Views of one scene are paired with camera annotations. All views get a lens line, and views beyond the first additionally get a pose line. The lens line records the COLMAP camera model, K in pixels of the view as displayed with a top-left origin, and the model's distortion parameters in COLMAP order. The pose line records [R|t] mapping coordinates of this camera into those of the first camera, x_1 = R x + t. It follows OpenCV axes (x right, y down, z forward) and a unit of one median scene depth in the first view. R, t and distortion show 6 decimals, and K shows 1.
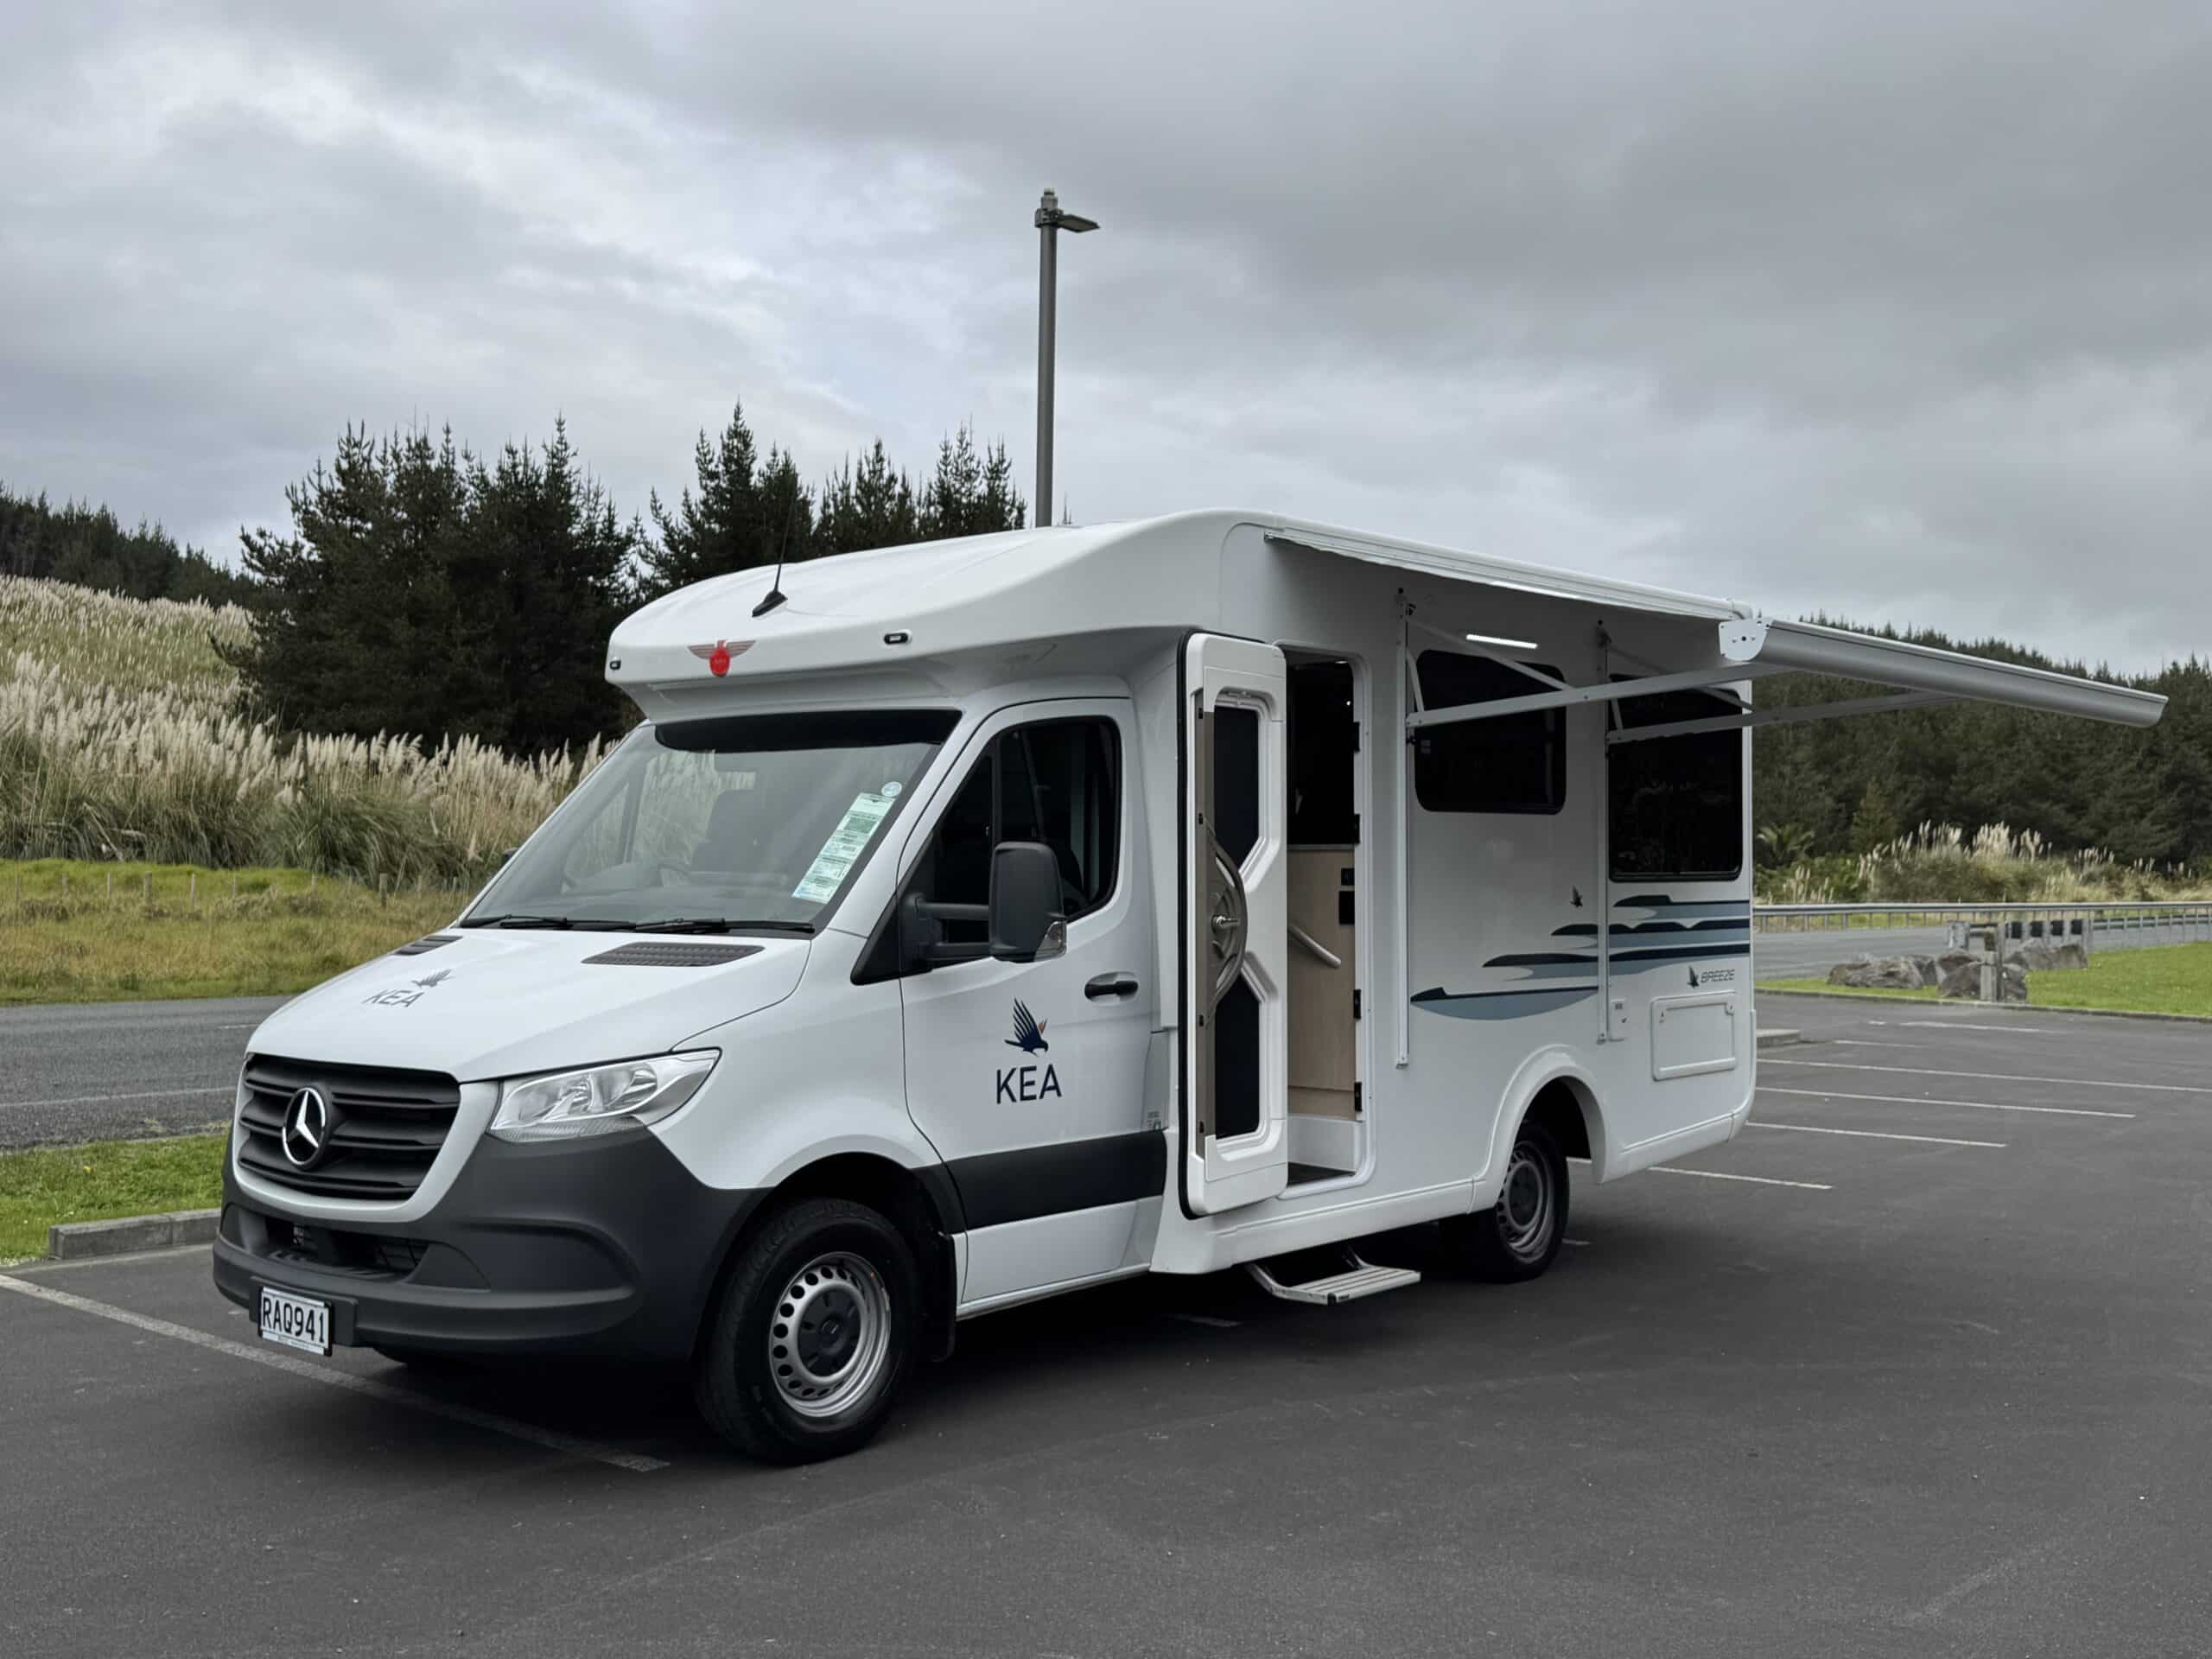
lens RADIAL K [[2256.9, 0, 1107.7], [0, 2256.9, 831.0], [0, 0, 1]] dist [0.059166, 0.000000]
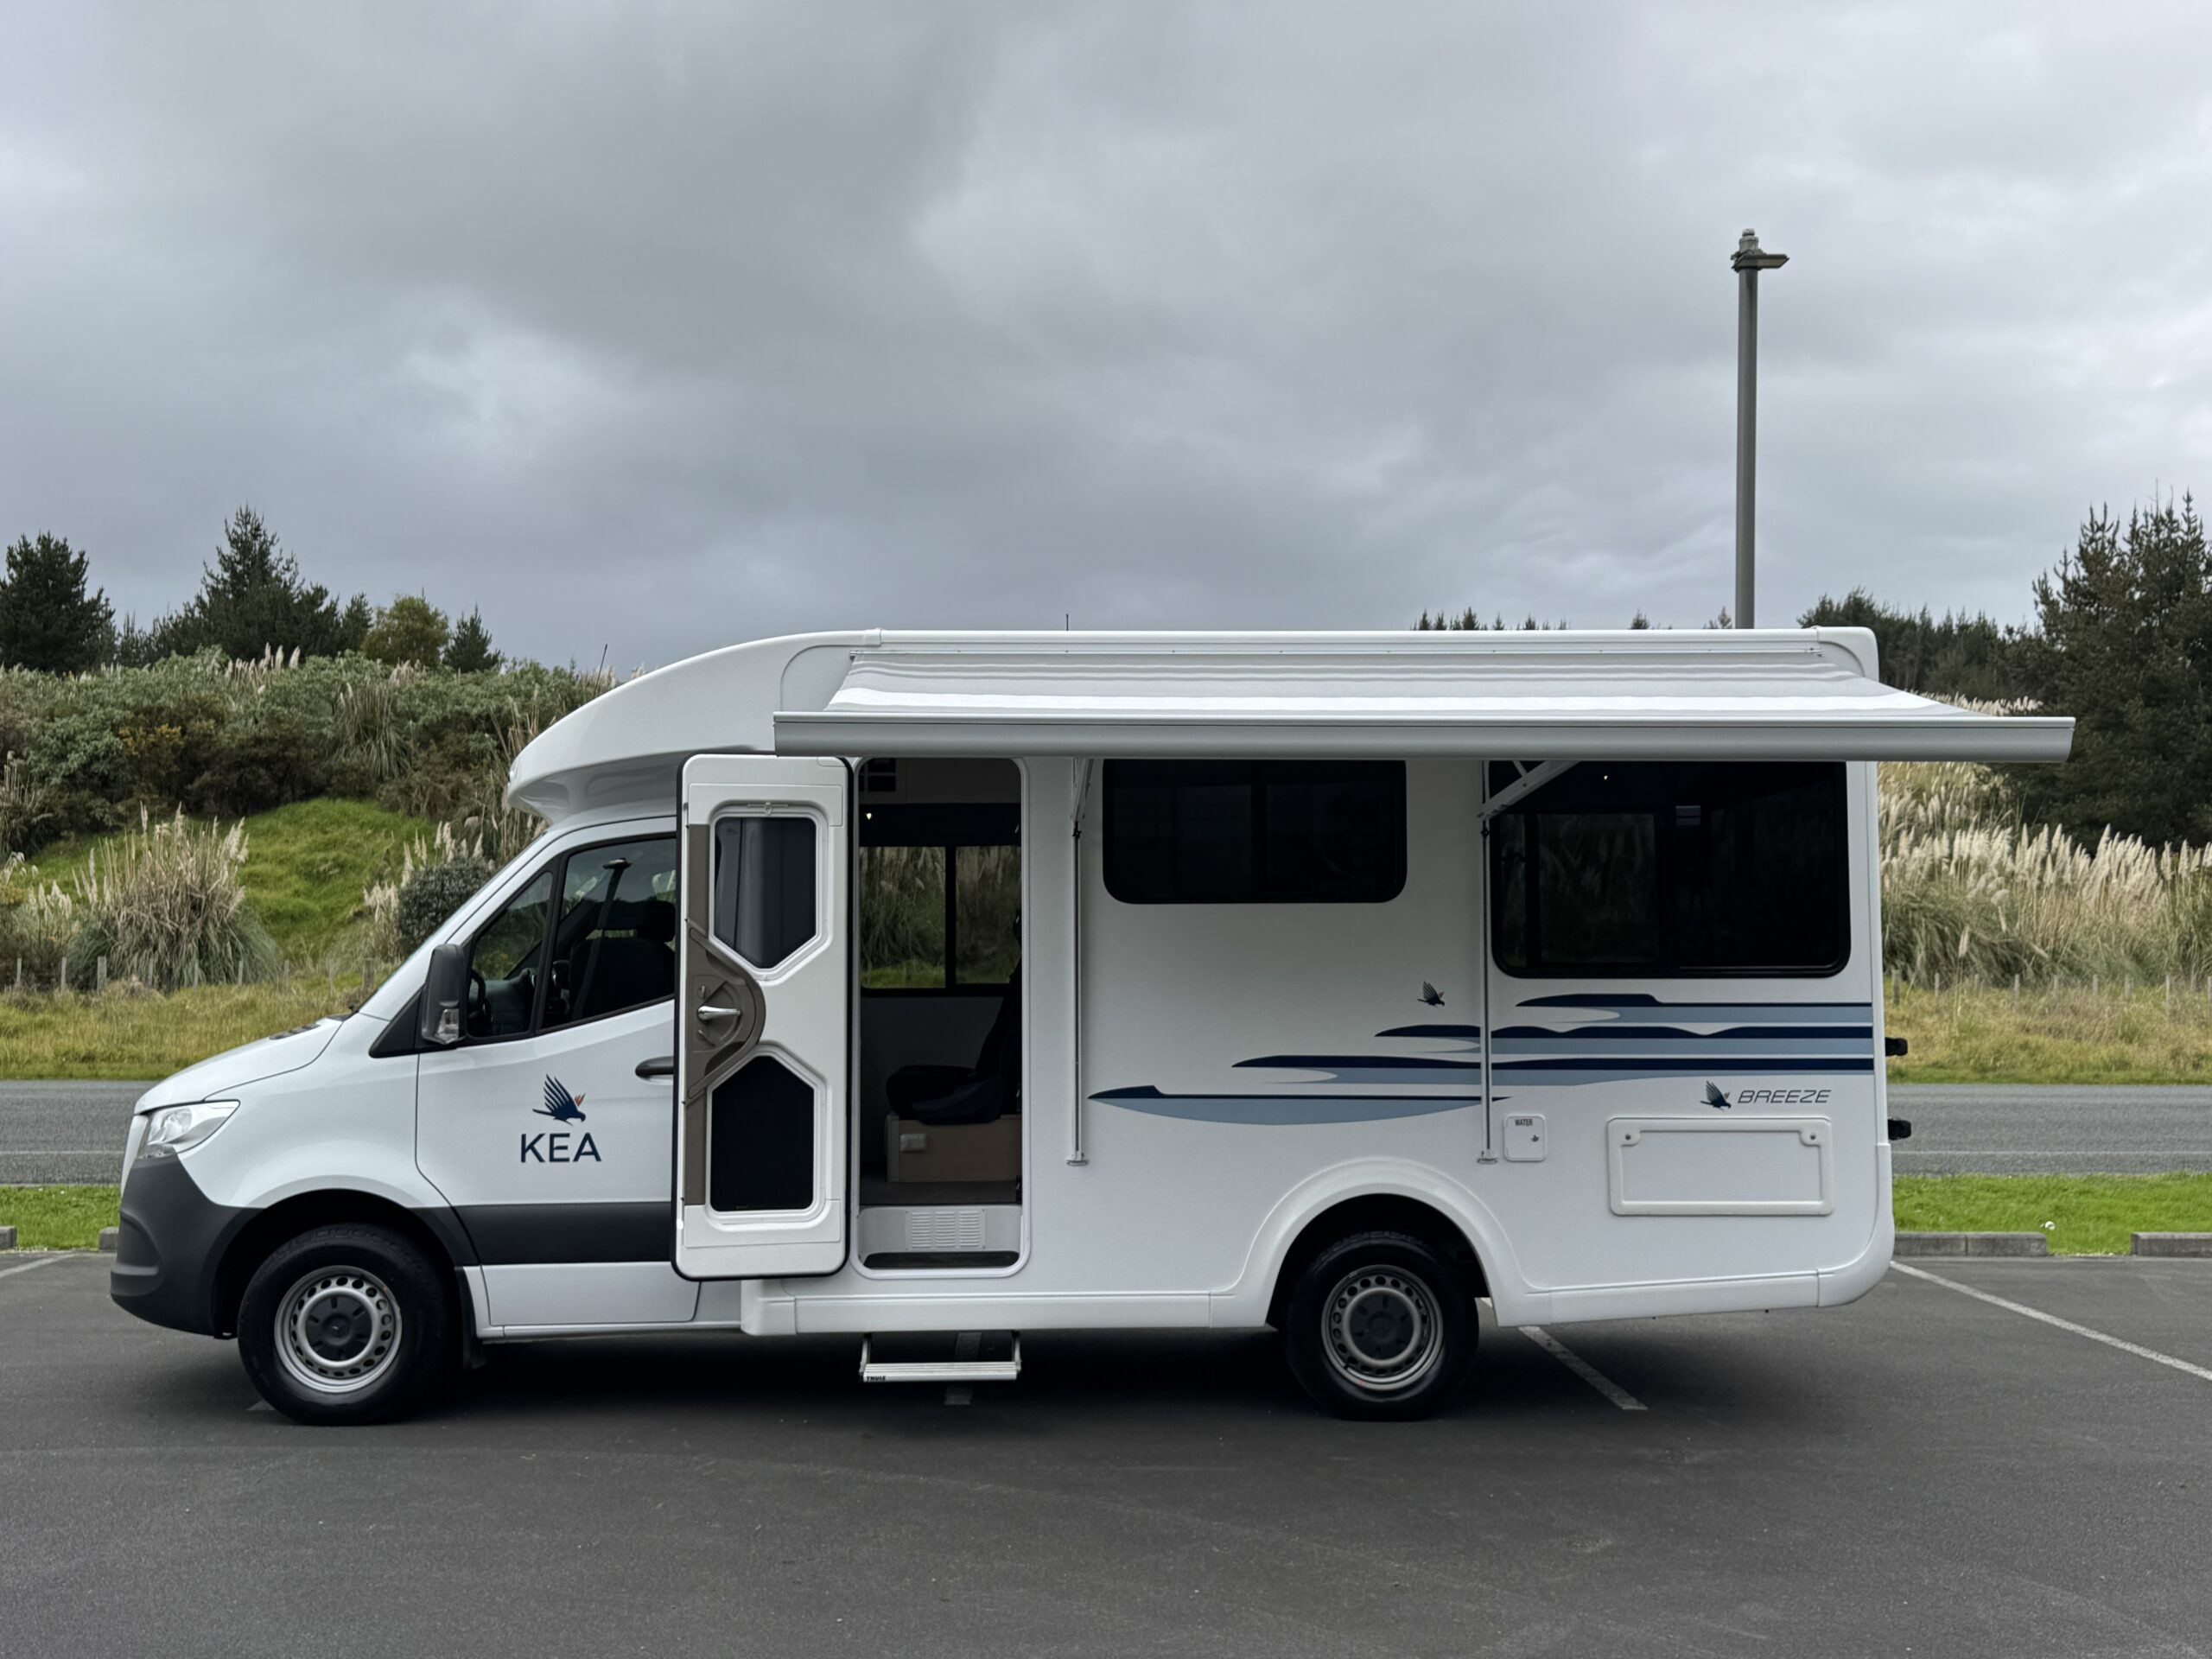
lens RADIAL K [[2256.9, 0, 1180.4], [0, 2256.9, 839.9], [0, 0, 1]] dist [0.059166, 0.000000]
pose [[0.672002, -0.041973, -0.739359, 0.982454], [0.014819, 0.998955, -0.043241, 0.006695], [0.740401, 0.018102, 0.671922, 0.405944]]
